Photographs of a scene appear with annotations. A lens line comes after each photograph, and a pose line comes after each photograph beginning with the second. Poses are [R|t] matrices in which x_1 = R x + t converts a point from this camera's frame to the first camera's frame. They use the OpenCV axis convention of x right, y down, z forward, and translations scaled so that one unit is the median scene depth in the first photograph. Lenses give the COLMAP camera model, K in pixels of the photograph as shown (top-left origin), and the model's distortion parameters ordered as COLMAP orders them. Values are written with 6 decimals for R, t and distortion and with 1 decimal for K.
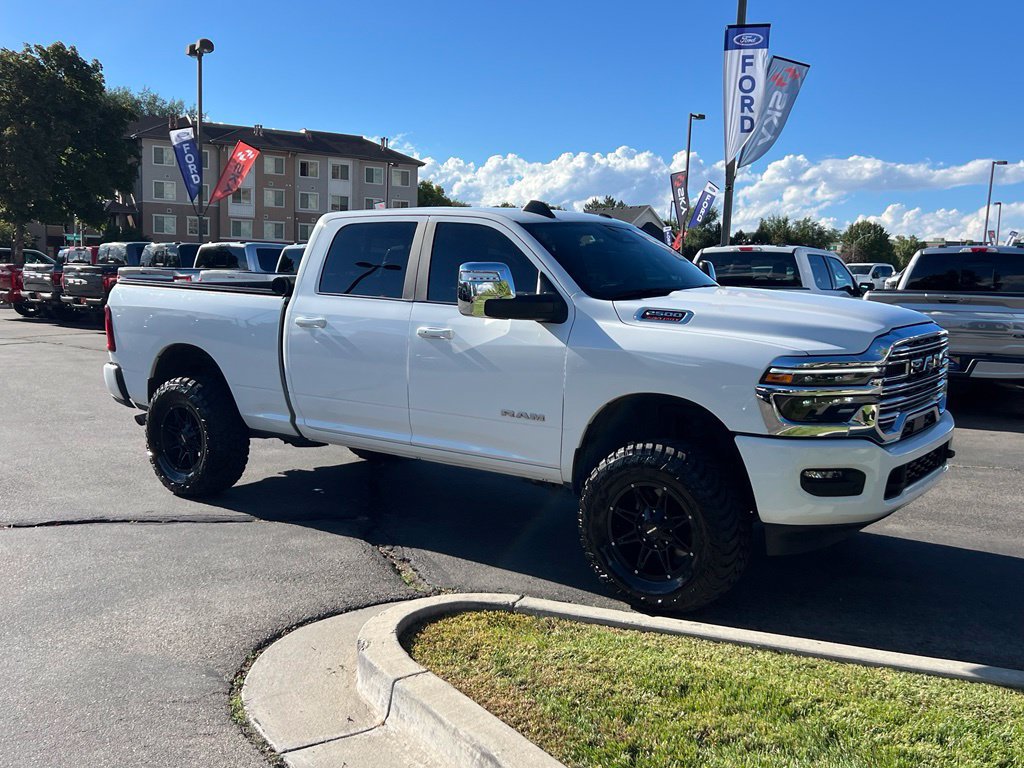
lens RADIAL K [[1004.9, 0, 512.0], [0, 1004.9, 384.0], [0, 0, 1]] dist [0.085790, -0.146720]
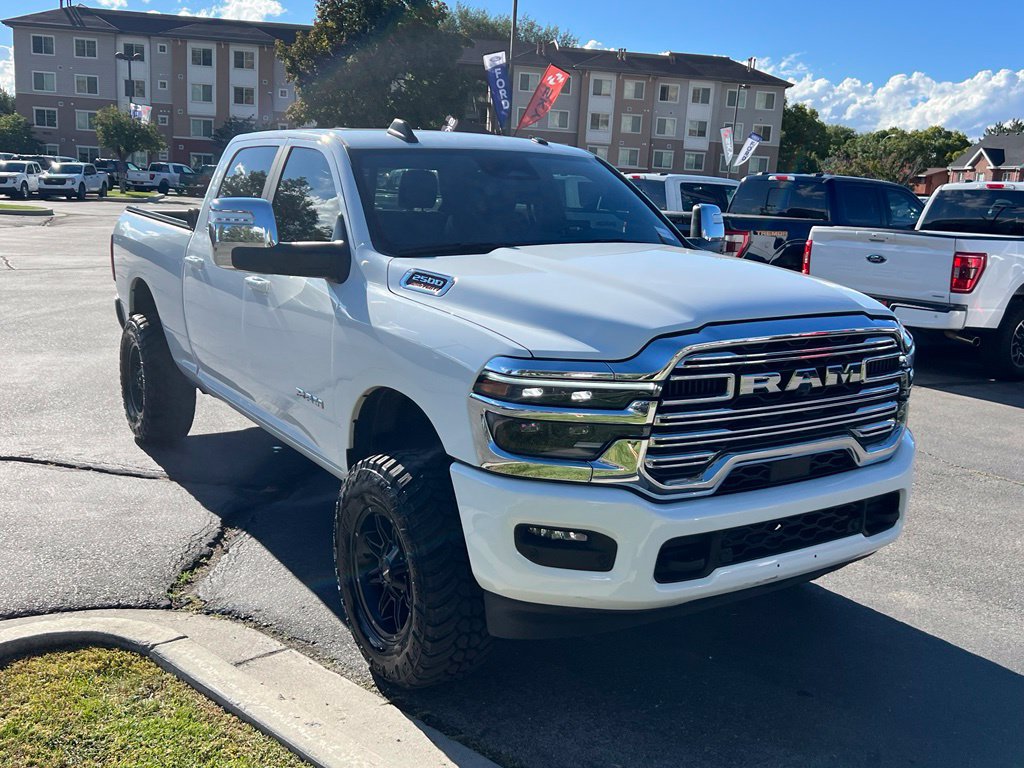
lens RADIAL K [[1004.9, 0, 512.0], [0, 1004.9, 384.0], [0, 0, 1]] dist [0.085790, -0.146720]
pose [[0.934594, 0.089118, -0.344371, 0.302148], [-0.064759, 0.994557, 0.081624, -0.038086], [0.349771, -0.053985, 0.935279, 0.222280]]
